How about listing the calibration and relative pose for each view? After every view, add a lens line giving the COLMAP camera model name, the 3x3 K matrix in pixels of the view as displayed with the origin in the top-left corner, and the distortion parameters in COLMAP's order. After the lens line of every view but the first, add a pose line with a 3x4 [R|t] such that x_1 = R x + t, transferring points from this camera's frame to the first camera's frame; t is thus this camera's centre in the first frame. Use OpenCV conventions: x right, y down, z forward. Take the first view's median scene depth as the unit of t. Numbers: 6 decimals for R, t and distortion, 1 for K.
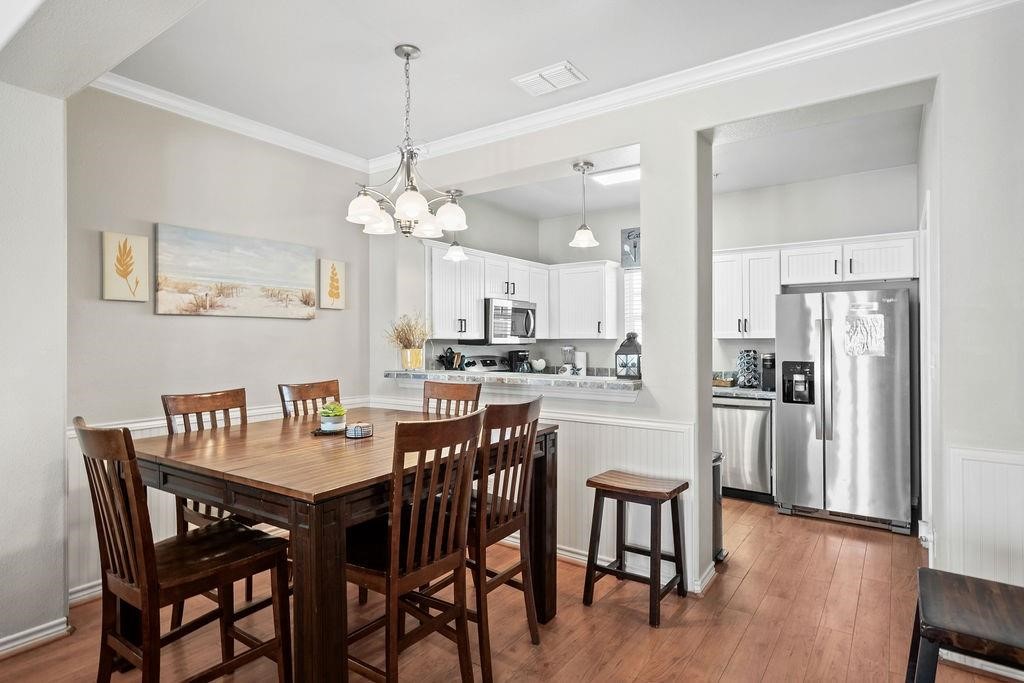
lens RADIAL K [[538.7, 0, 527.1], [0, 538.7, 336.0], [0, 0, 1]] dist [0.035159, 0.000398]
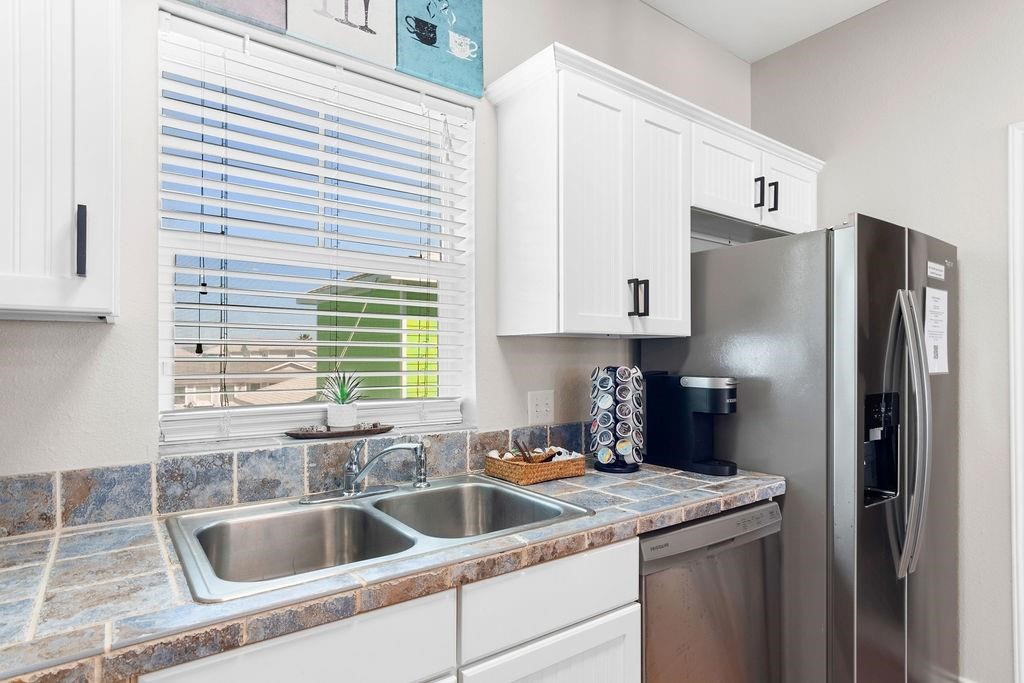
lens RADIAL K [[556.2, 0, 512.5], [0, 556.2, 349.6], [0, 0, 1]] dist [-0.000294, 0.001919]
pose [[0.336607, 0.013247, 0.941552, 0.021567], [-0.011154, 0.999887, -0.010080, 0.019385], [-0.941579, -0.007108, 0.336716, 0.973365]]
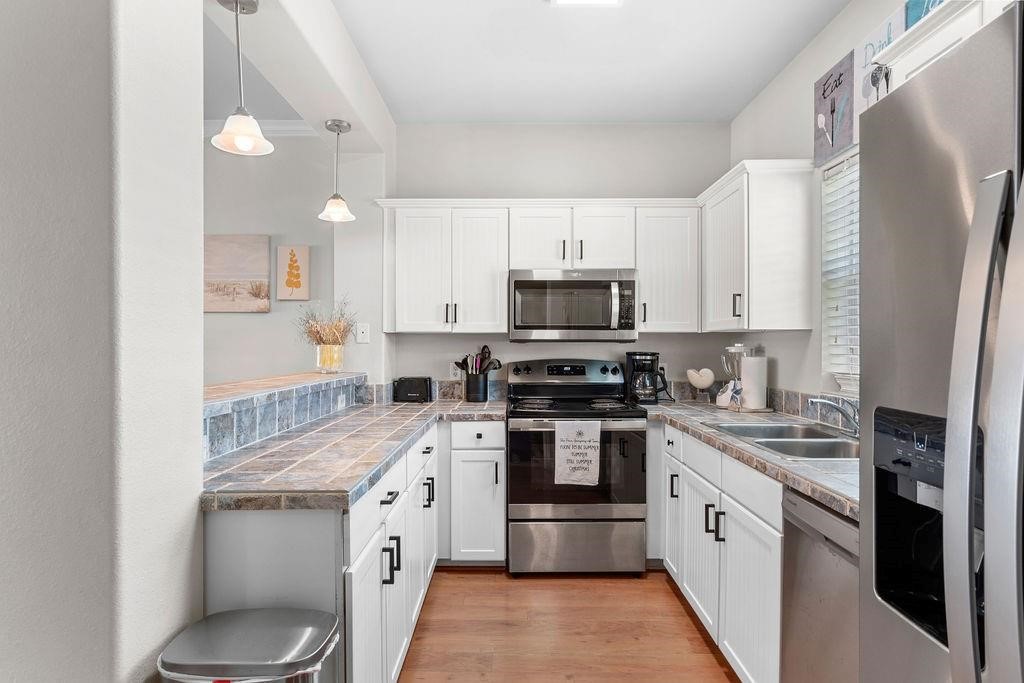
lens RADIAL K [[556.2, 0, 512.5], [0, 556.2, 349.6], [0, 0, 1]] dist [-0.000294, 0.001919]
pose [[0.558142, 0.010294, -0.829682, 0.513350], [0.005117, 0.999861, 0.015848, 0.016581], [0.829730, -0.013091, 0.558012, 0.659449]]
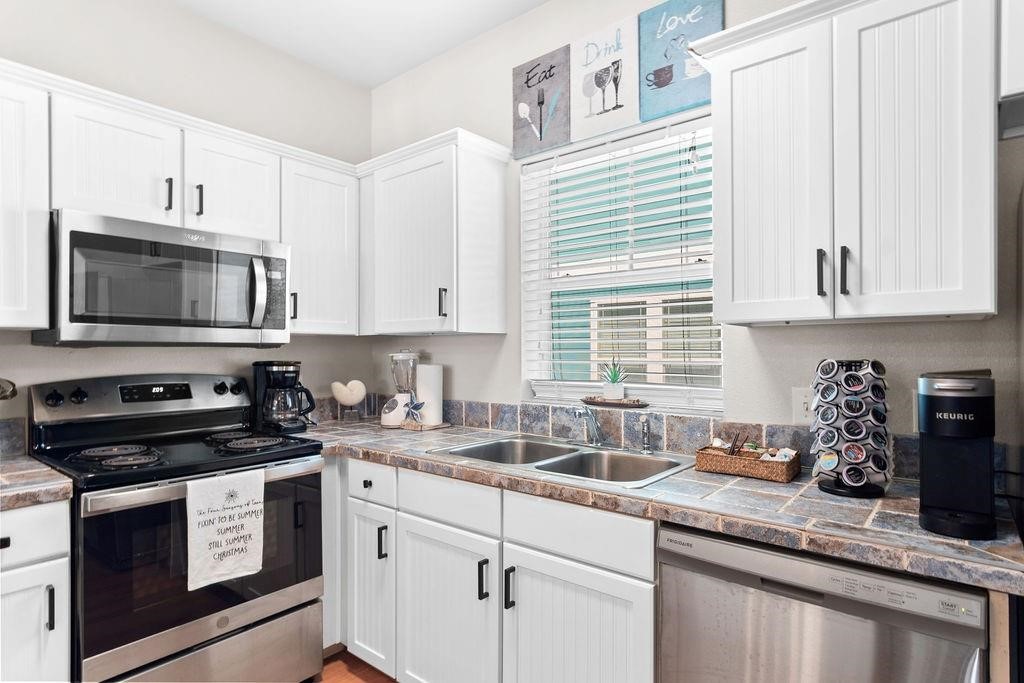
lens RADIAL K [[556.2, 0, 512.5], [0, 556.2, 349.6], [0, 0, 1]] dist [-0.000294, 0.001919]
pose [[0.994972, -0.000433, -0.100153, 0.266420], [0.000957, 0.999986, 0.005190, 0.019092], [0.100150, -0.005260, 0.994958, 0.709047]]
